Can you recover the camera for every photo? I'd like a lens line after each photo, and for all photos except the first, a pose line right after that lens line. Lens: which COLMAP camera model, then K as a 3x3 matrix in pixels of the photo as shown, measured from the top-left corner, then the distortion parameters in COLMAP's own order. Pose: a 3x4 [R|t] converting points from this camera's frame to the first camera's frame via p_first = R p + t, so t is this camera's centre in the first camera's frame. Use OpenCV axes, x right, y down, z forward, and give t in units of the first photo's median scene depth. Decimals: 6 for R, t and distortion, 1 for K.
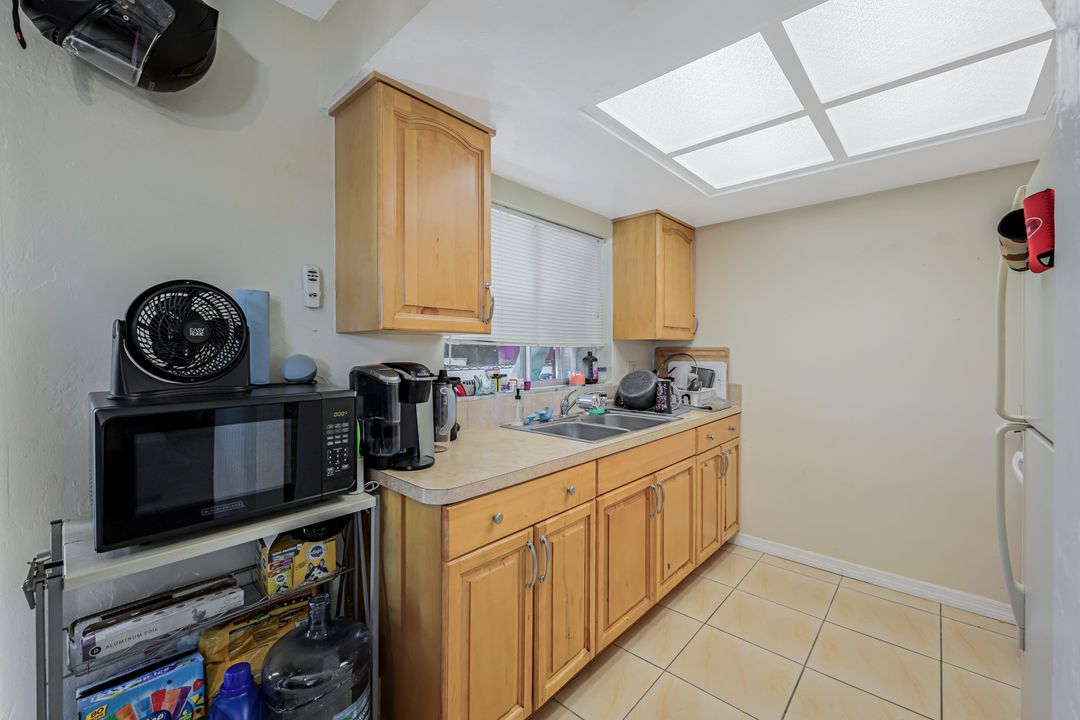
lens RADIAL K [[435.1, 0, 532.1], [0, 435.1, 359.7], [0, 0, 1]] dist [-0.005758, 0.000819]
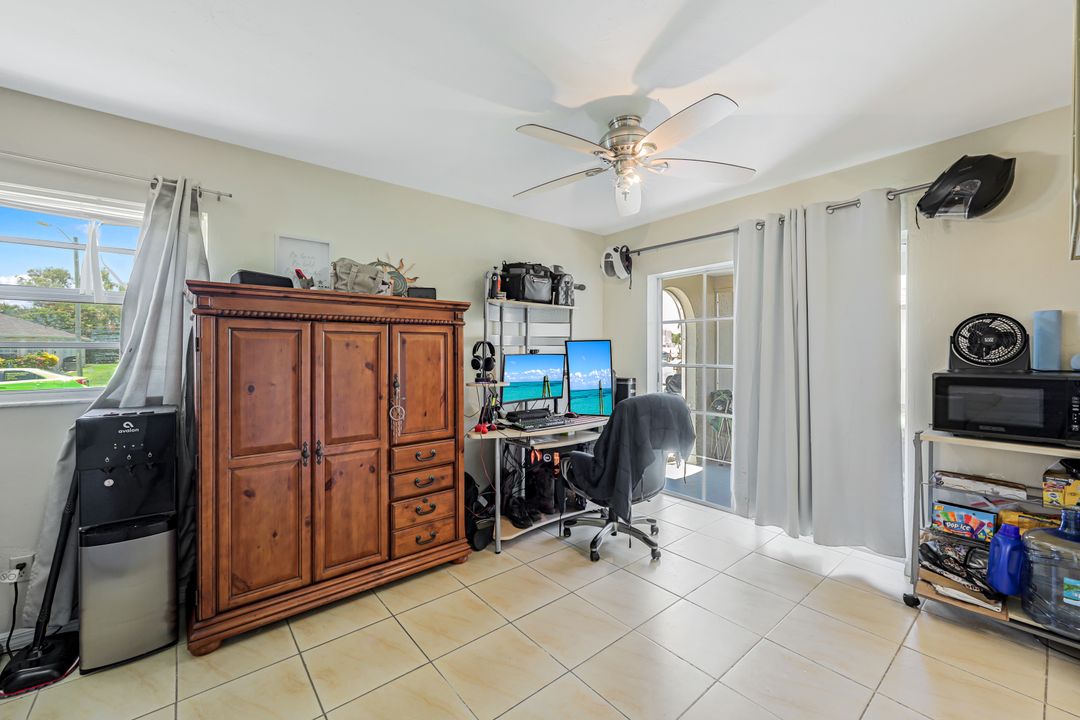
lens RADIAL K [[435.1, 0, 540.3], [0, 435.1, 348.1], [0, 0, 1]] dist [-0.005758, 0.000819]
pose [[-0.125294, -0.000502, -0.992120, 1.072382], [-0.014623, 0.999892, 0.001341, 0.000145], [0.992012, 0.014676, -0.125288, -0.577787]]
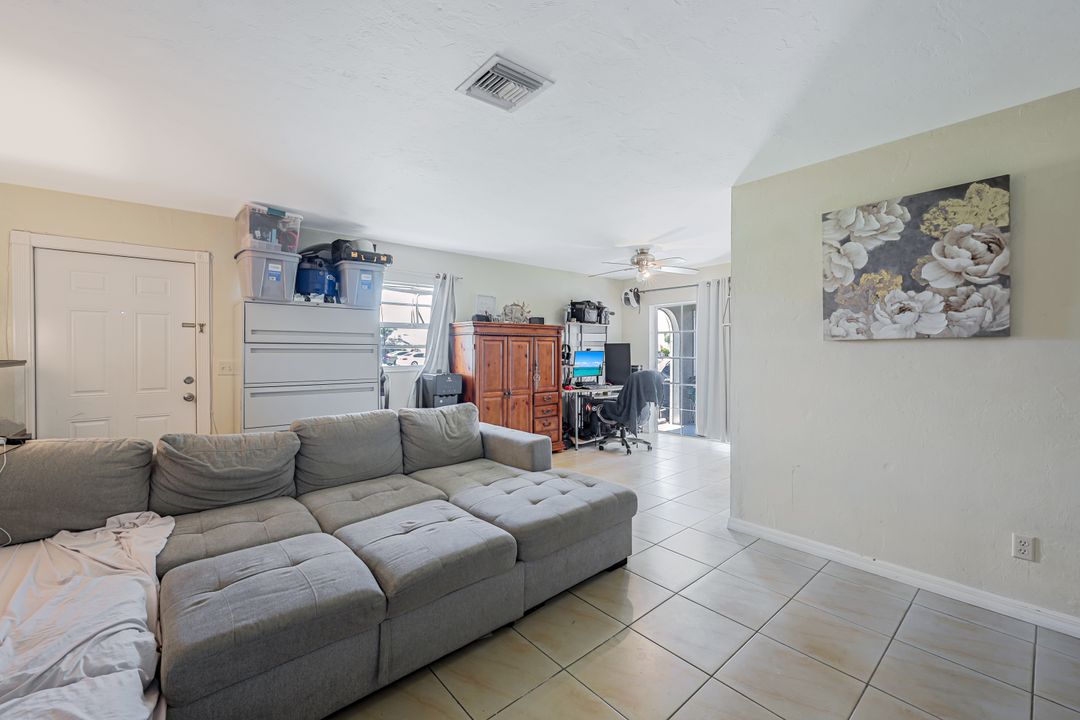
lens RADIAL K [[435.1, 0, 533.5], [0, 435.1, 356.9], [0, 0, 1]] dist [-0.005758, 0.000819]
pose [[-0.124588, 0.017027, -0.992062, 3.192677], [-0.007518, 0.999808, 0.018104, 0.021521], [0.992180, 0.009714, -0.124436, -0.923664]]
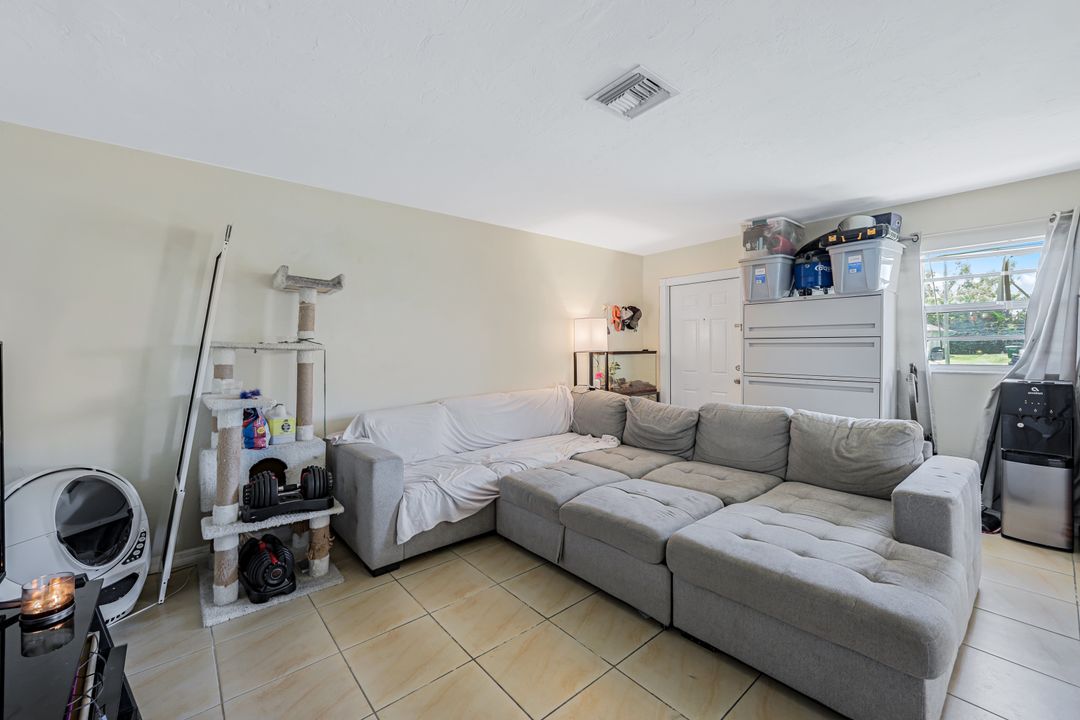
lens RADIAL K [[435.1, 0, 541.0], [0, 435.1, 355.5], [0, 0, 1]] dist [-0.005758, 0.000819]
pose [[-0.992582, 0.012683, 0.120914, 1.971021], [0.016577, 0.999374, 0.031254, -0.001228], [-0.120442, 0.033027, -0.992171, 0.294058]]
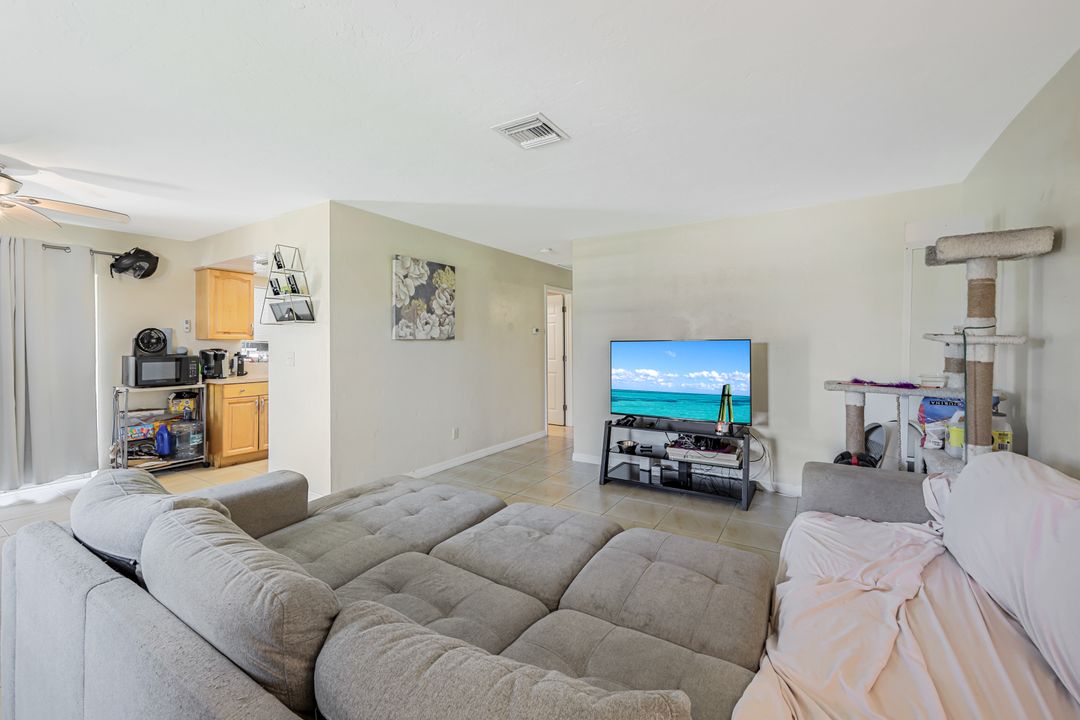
lens RADIAL K [[435.1, 0, 536.8], [0, 435.1, 340.8], [0, 0, 1]] dist [-0.005758, 0.000819]
pose [[0.984221, -0.007742, 0.176775, 1.580912], [0.012952, 0.999514, -0.028338, 0.076253], [-0.176470, 0.030180, 0.983843, -2.803684]]
